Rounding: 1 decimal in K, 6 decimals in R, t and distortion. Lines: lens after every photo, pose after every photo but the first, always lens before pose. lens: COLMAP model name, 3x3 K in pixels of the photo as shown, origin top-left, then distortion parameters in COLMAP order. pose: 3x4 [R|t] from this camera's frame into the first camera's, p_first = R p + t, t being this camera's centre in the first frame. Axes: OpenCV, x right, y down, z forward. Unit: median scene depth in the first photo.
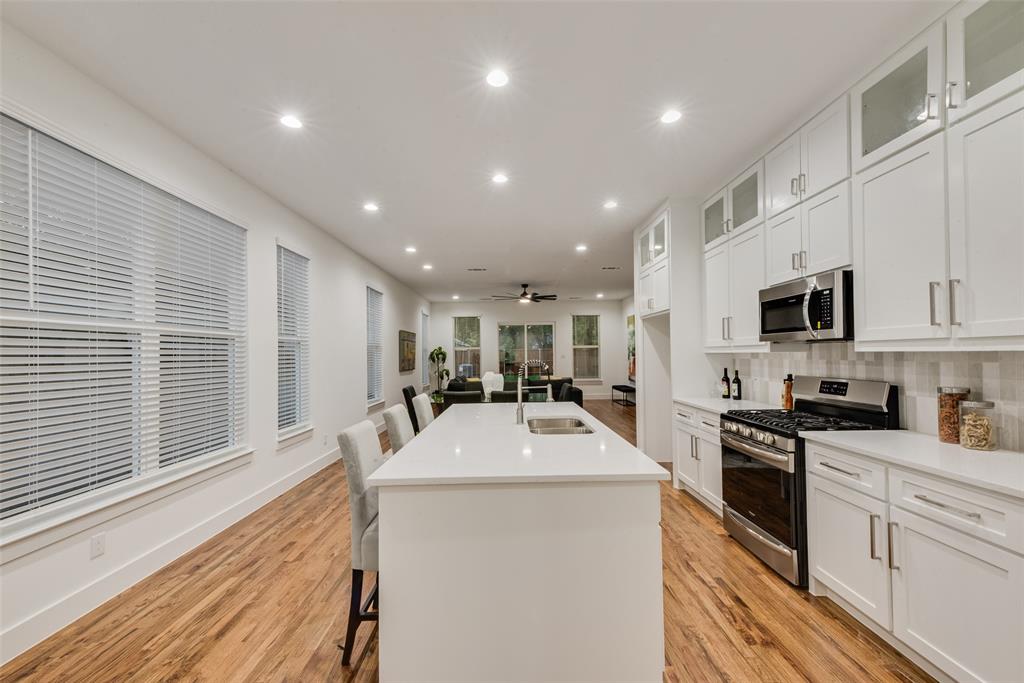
lens RADIAL K [[402.8, 0, 512.0], [0, 402.8, 341.5], [0, 0, 1]] dist [0.005575, 0.000215]
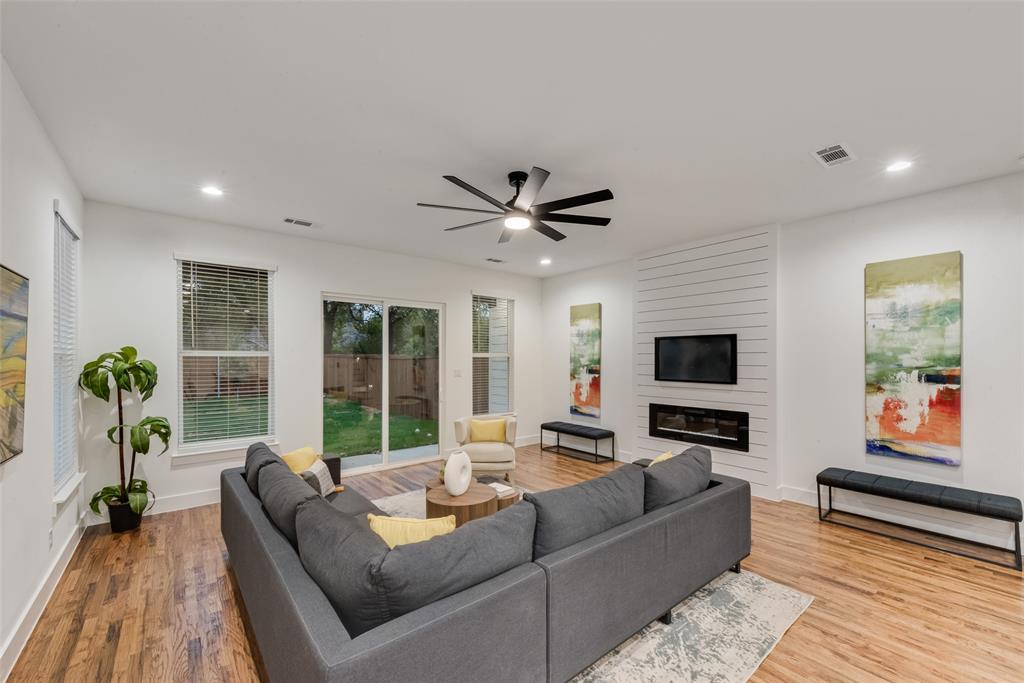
lens RADIAL K [[399.8, 0, 514.9], [0, 399.8, 363.3], [0, 0, 1]] dist [0.001603, 0.000078]
pose [[0.767971, 0.006482, 0.640451, -0.194288], [-0.029185, 0.999264, 0.024882, 0.012747], [-0.639819, -0.037800, 0.767596, 0.749195]]
